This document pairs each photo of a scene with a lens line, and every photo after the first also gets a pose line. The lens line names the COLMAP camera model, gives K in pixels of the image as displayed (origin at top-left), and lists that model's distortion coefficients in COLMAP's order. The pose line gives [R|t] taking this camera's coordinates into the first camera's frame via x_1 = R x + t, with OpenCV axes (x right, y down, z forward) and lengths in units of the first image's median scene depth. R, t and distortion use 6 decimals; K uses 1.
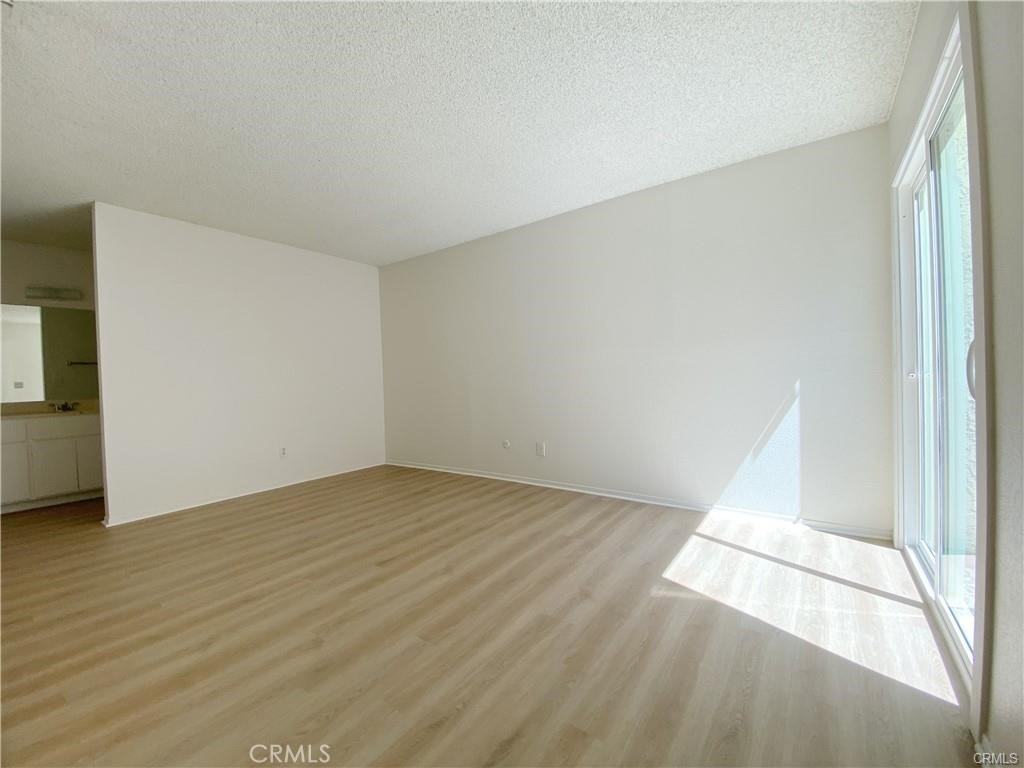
lens RADIAL K [[417.5, 0, 512.0], [0, 417.5, 384.0], [0, 0, 1]] dist [-0.000061, -0.000121]
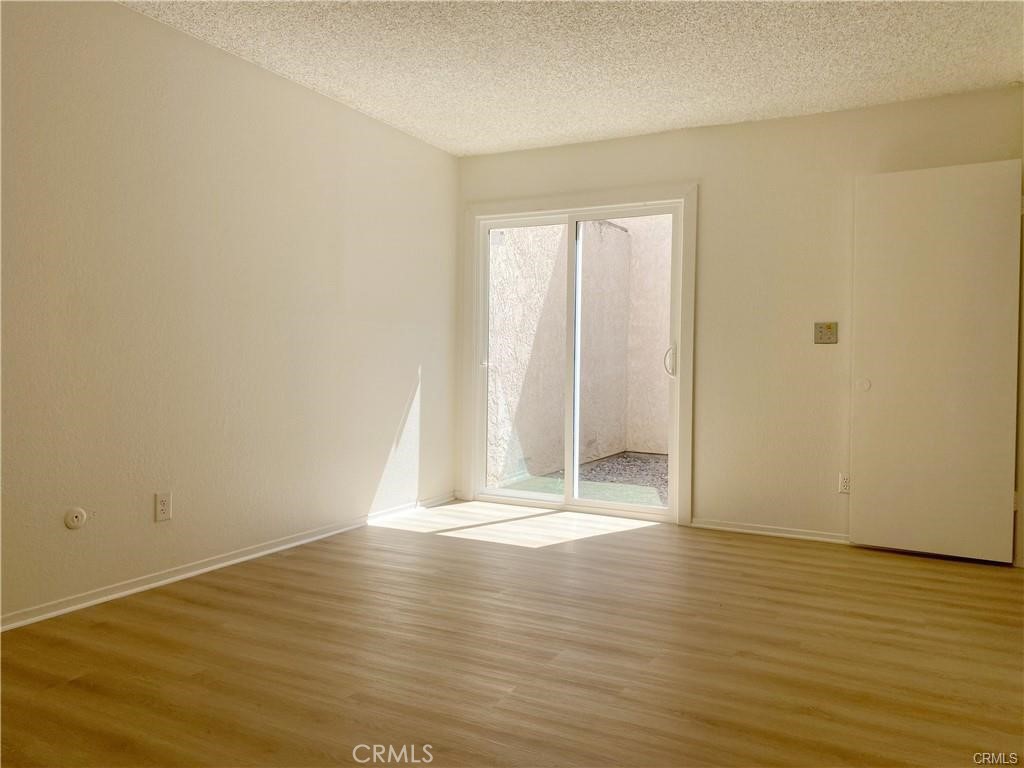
lens RADIAL K [[789.3, 0, 512.0], [0, 789.3, 384.0], [0, 0, 1]] dist [-0.000129, -0.000959]
pose [[-0.141909, -0.004463, 0.989870, -0.999486], [0.018342, 0.999806, 0.007138, 0.020905], [-0.989710, 0.019169, -0.141800, 0.842791]]
